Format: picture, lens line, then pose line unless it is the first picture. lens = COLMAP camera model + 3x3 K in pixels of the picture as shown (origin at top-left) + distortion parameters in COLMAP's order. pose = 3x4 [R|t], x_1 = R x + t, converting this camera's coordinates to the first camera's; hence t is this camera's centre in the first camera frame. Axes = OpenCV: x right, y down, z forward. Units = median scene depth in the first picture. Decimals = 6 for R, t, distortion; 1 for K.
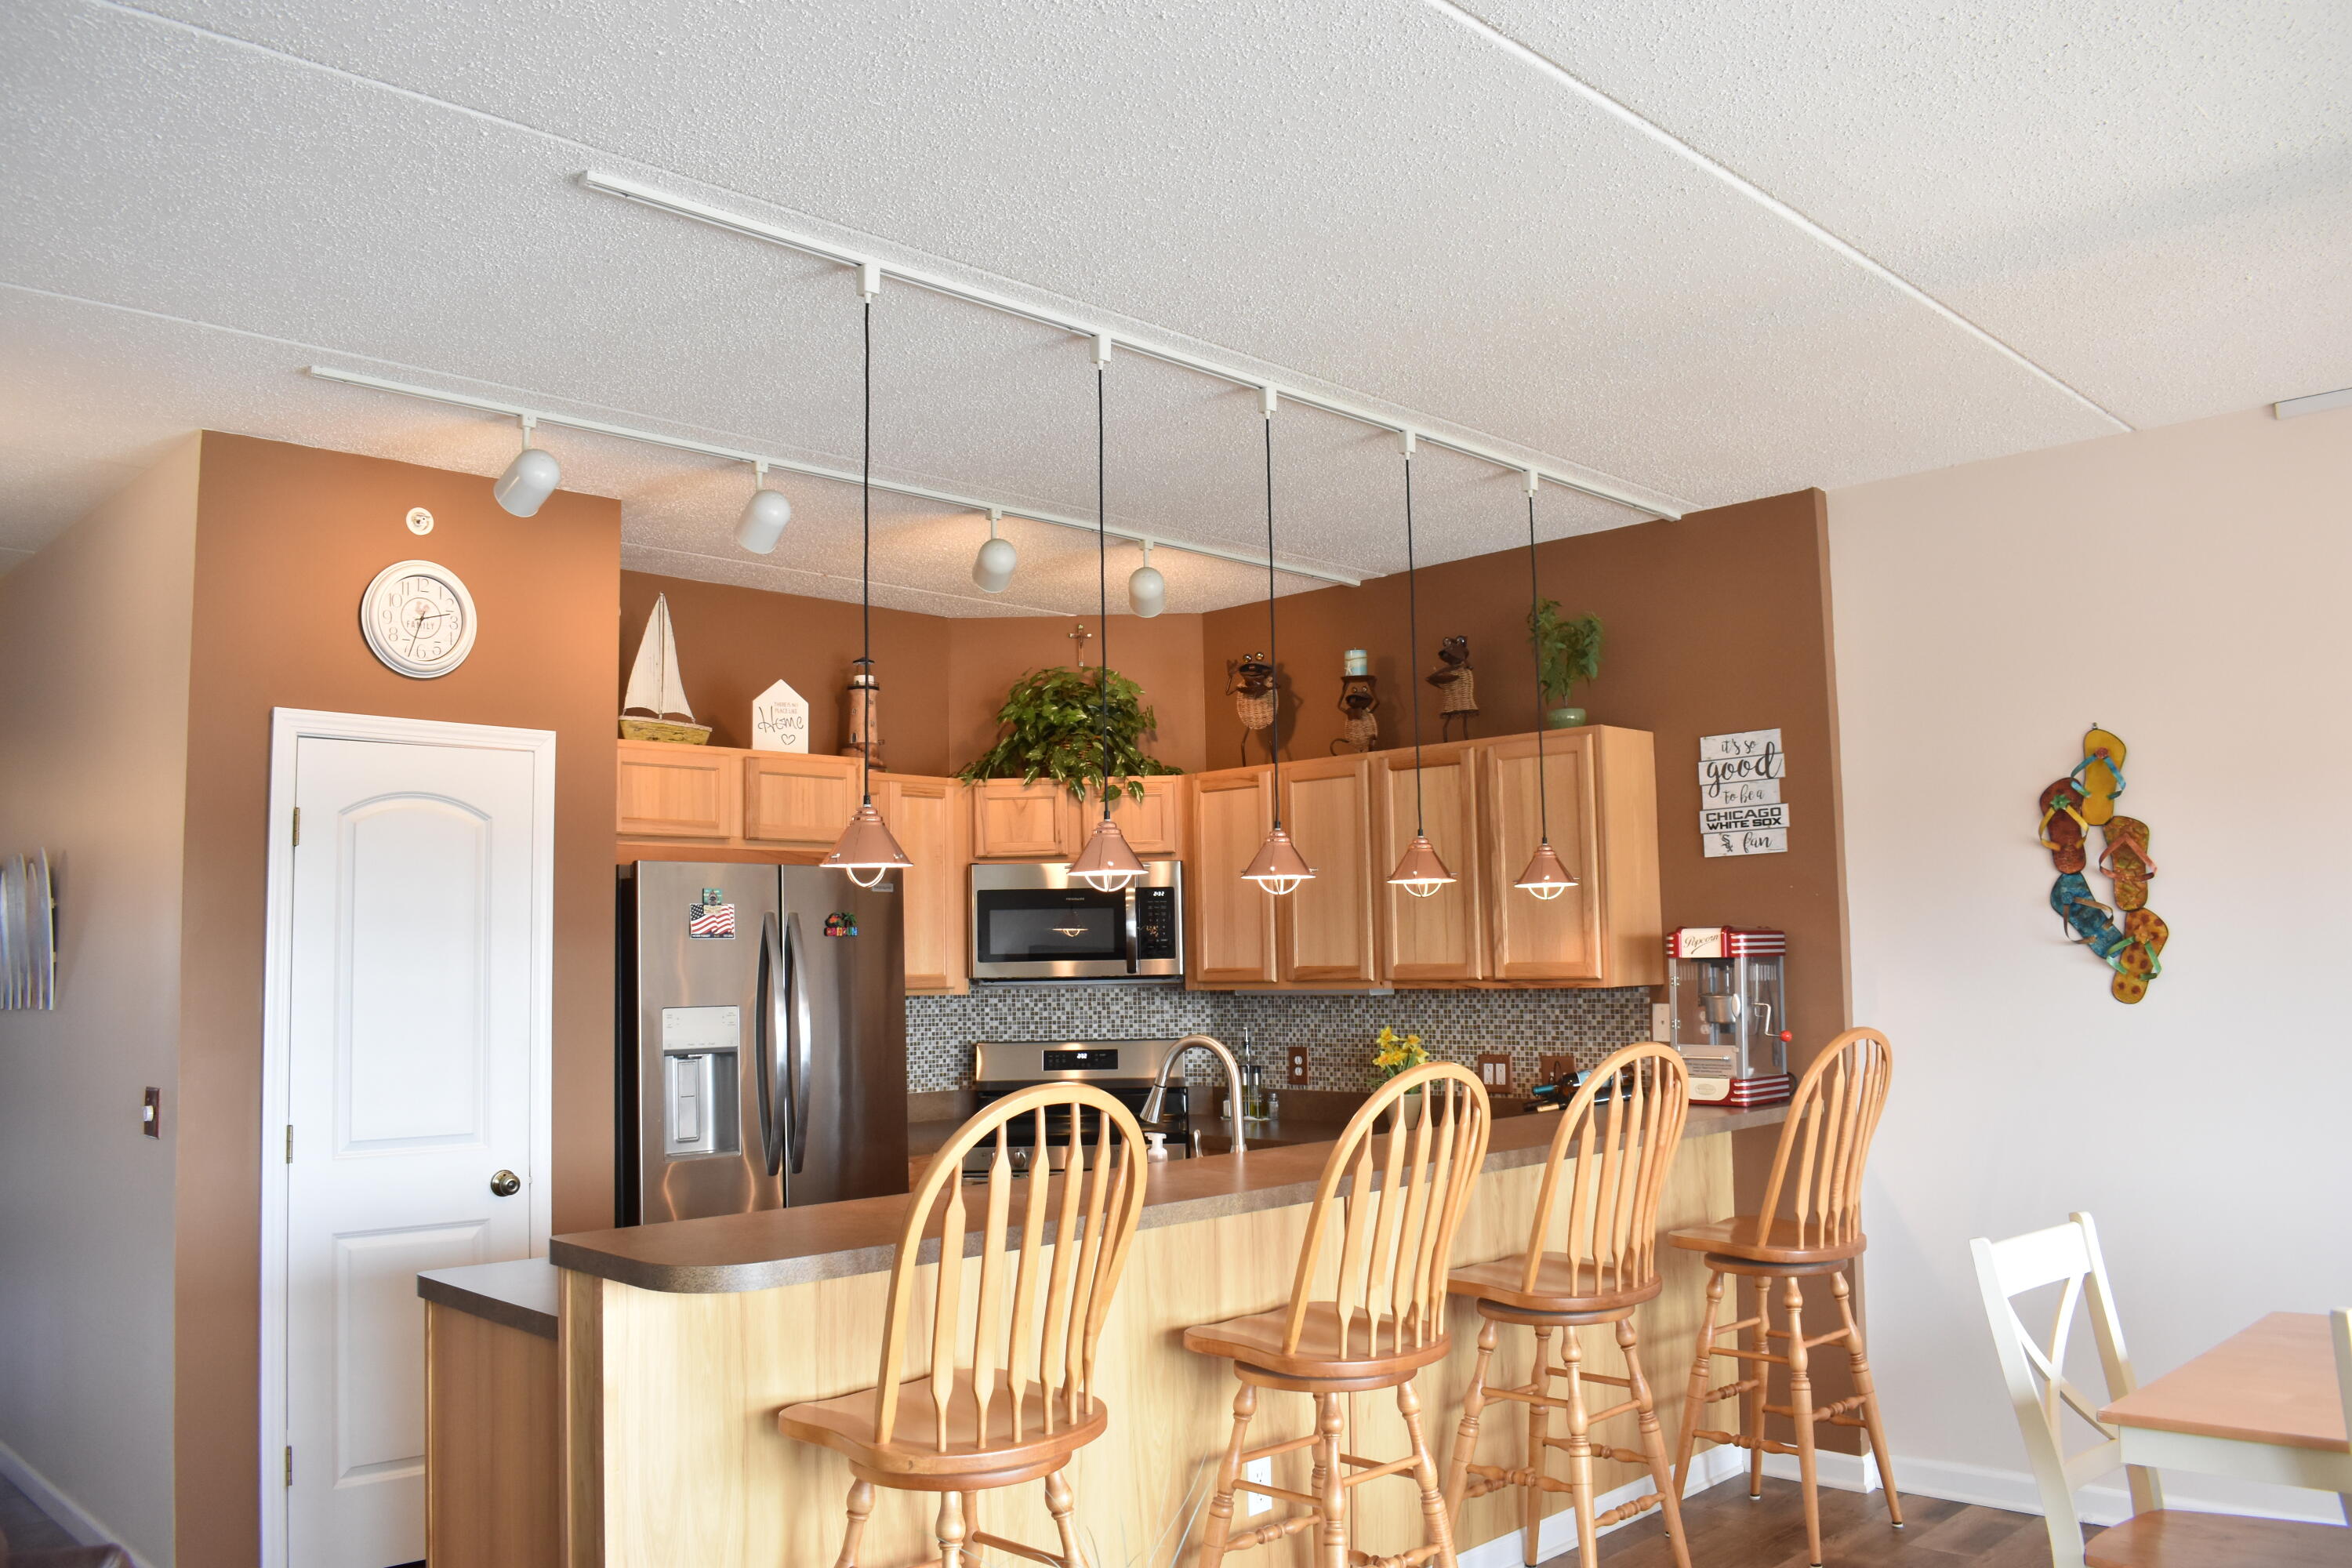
lens RADIAL K [[1844.9, 0, 1168.8], [0, 1844.9, 782.7], [0, 0, 1]] dist [-0.093334, 0.010525]
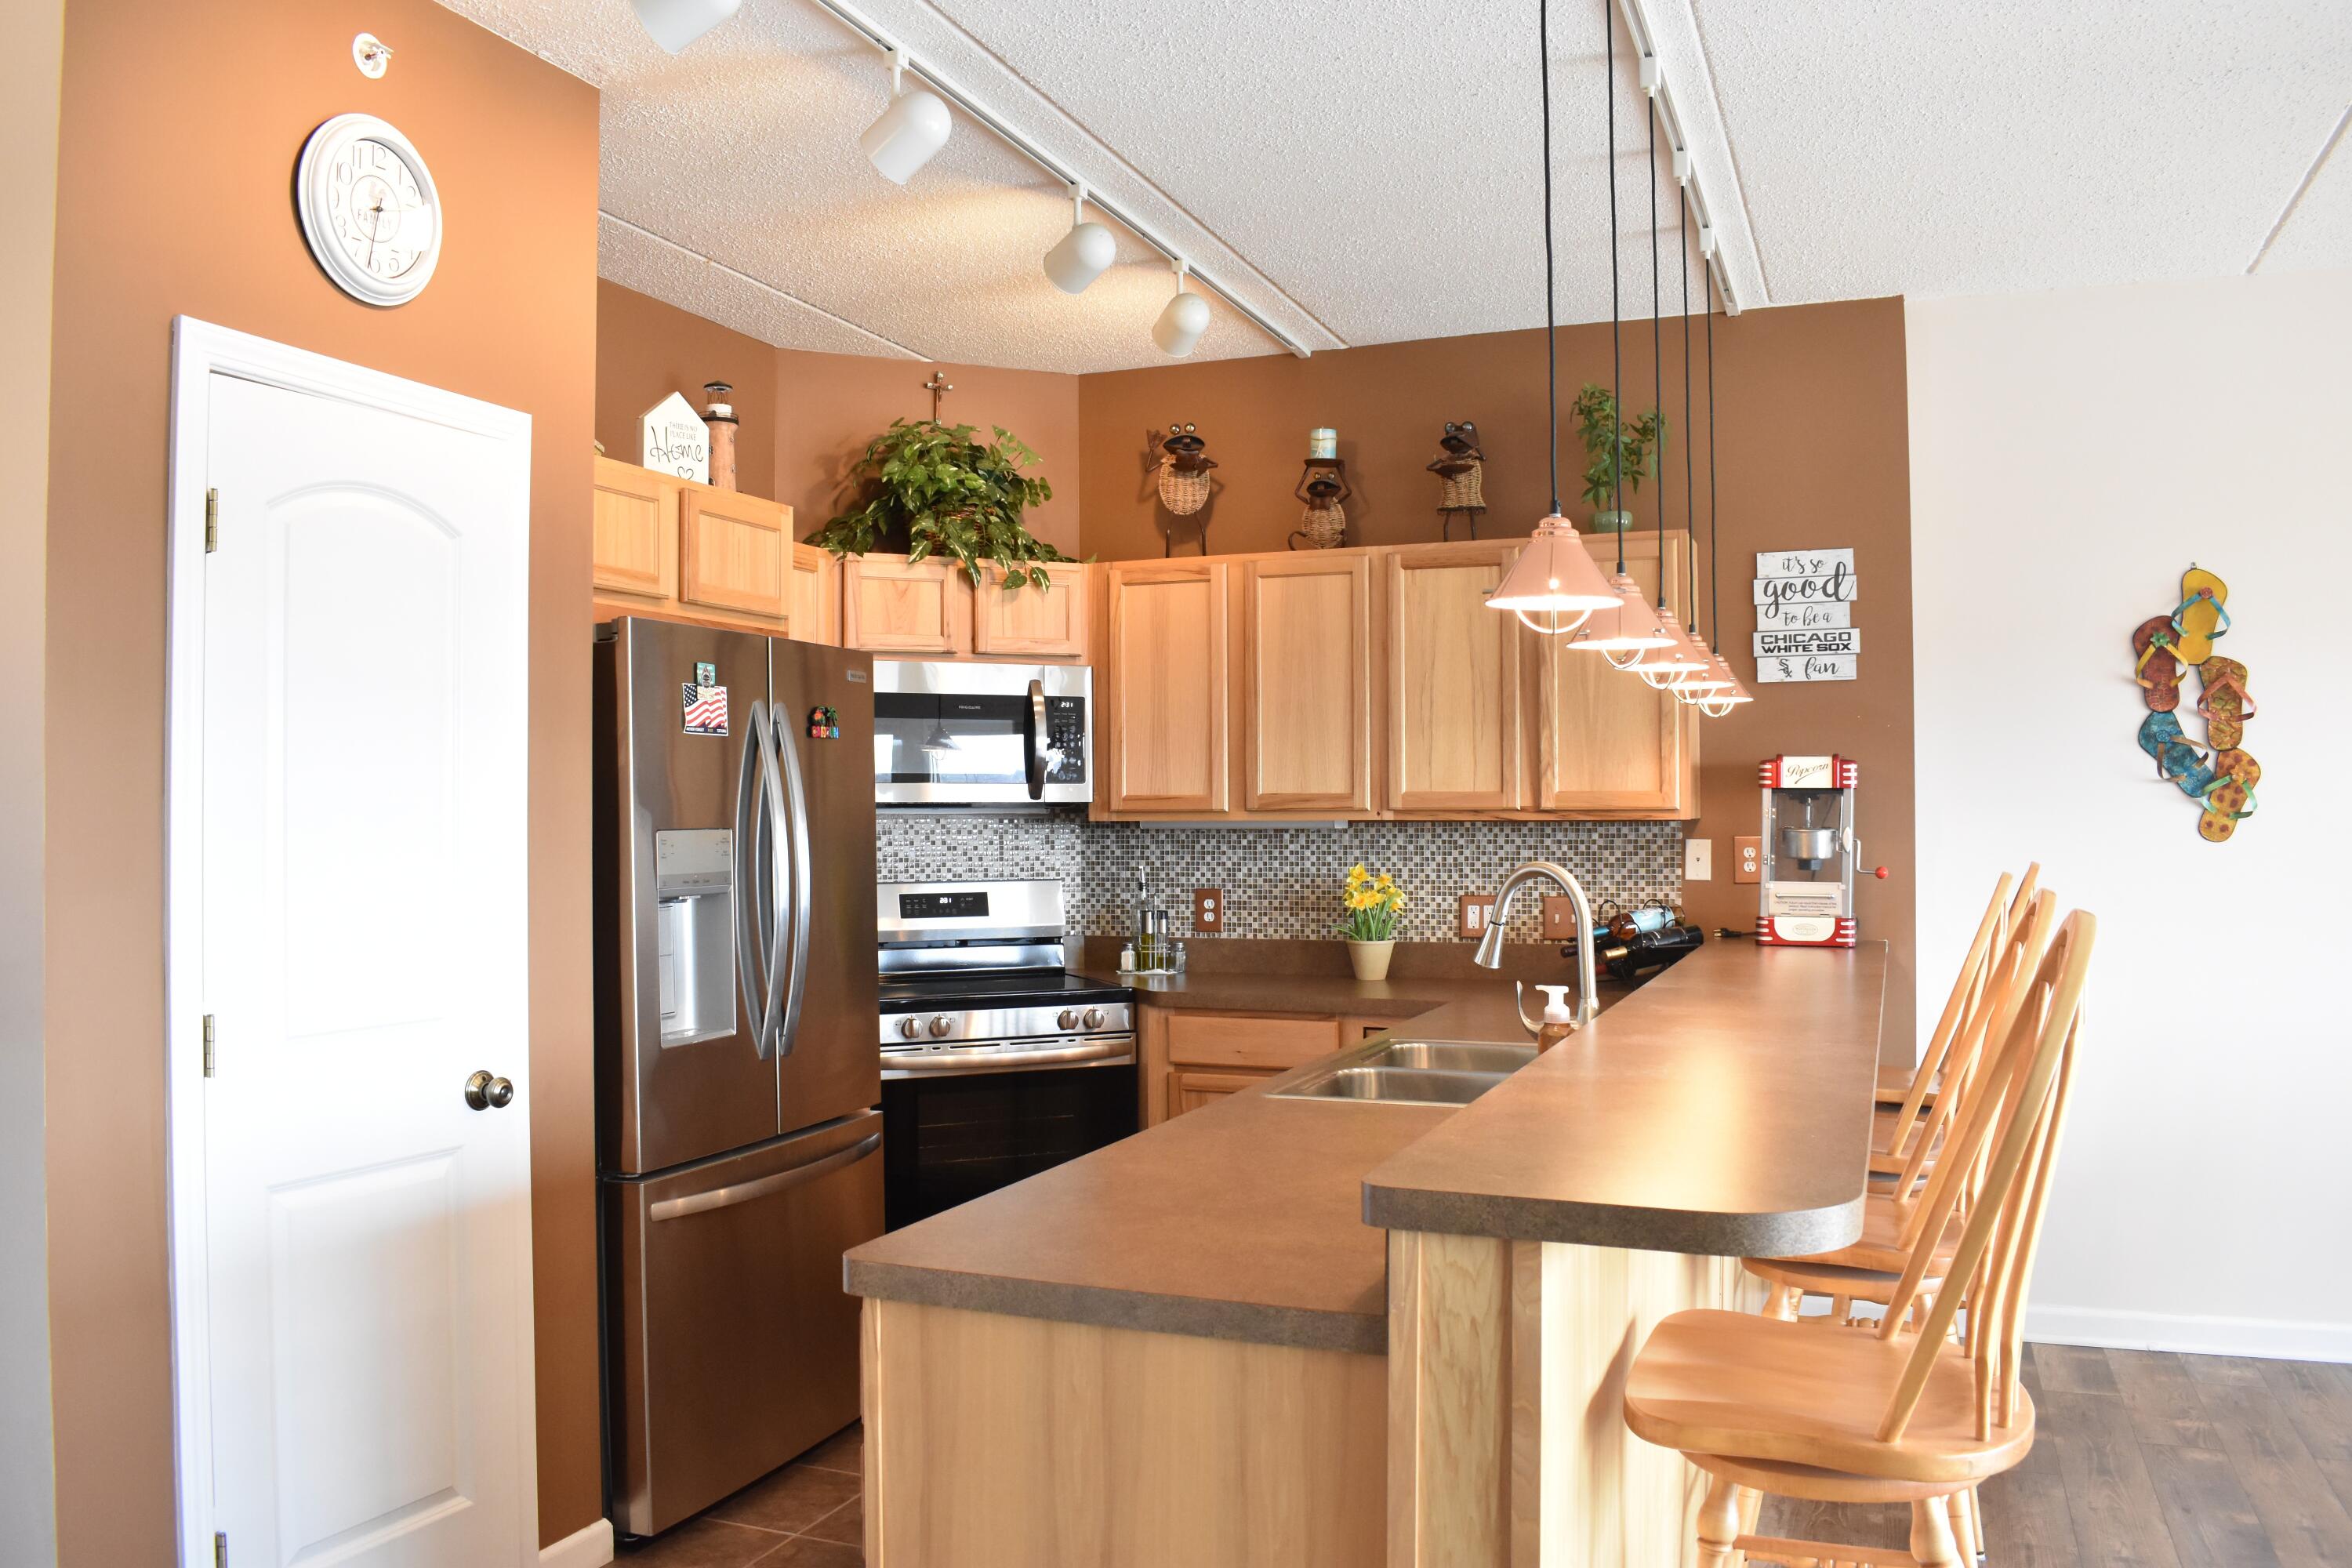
lens RADIAL K [[1844.9, 0, 1177.2], [0, 1844.9, 782.3], [0, 0, 1]] dist [-0.093334, 0.010525]
pose [[0.918184, 0.021128, 0.395590, -0.334374], [-0.051507, 0.996467, 0.066331, 0.043696], [-0.392791, -0.081280, 0.916029, 0.254682]]
